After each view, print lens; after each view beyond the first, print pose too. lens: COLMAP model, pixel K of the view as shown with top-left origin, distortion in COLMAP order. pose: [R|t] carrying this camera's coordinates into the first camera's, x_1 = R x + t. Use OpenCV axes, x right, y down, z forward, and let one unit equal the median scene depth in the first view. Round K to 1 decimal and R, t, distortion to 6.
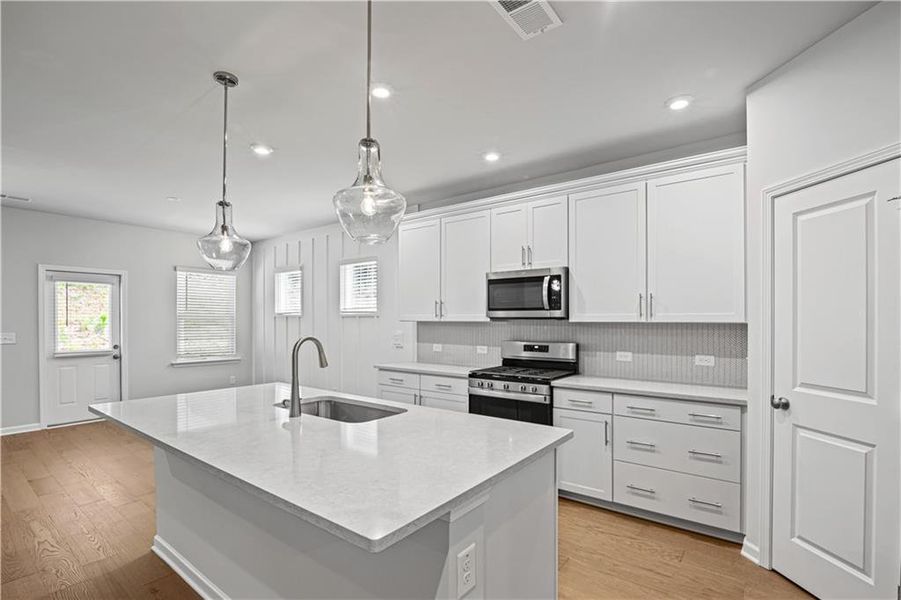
lens RADIAL K [[416.6, 0, 460.1], [0, 416.6, 319.8], [0, 0, 1]] dist [-0.012595, 0.000843]
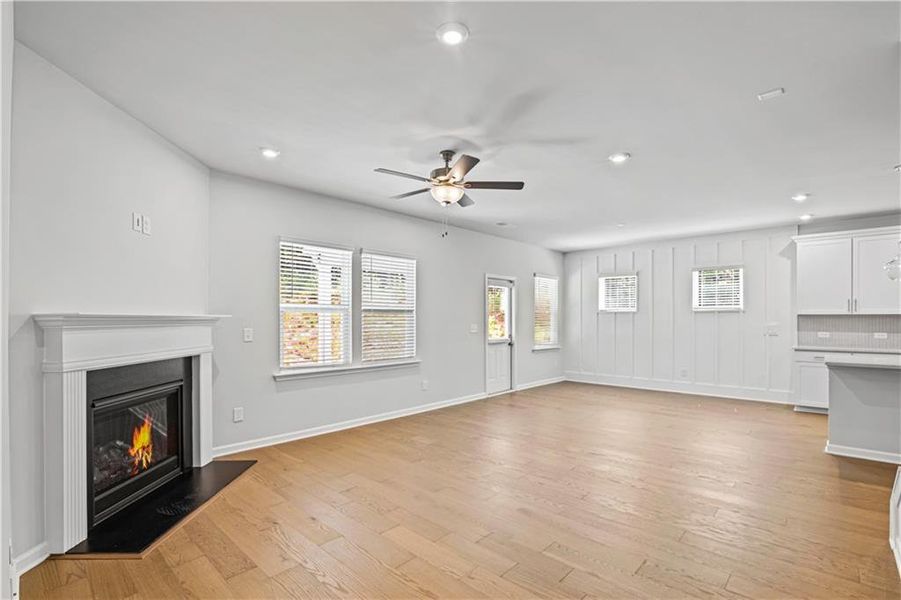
lens RADIAL K [[416.6, 0, 471.9], [0, 416.6, 326.4], [0, 0, 1]] dist [-0.012595, 0.000843]
pose [[0.997365, -0.001795, -0.072523, -1.042811], [0.003334, 0.999772, 0.021107, 0.008822], [0.072469, -0.021293, 0.997143, -0.373044]]
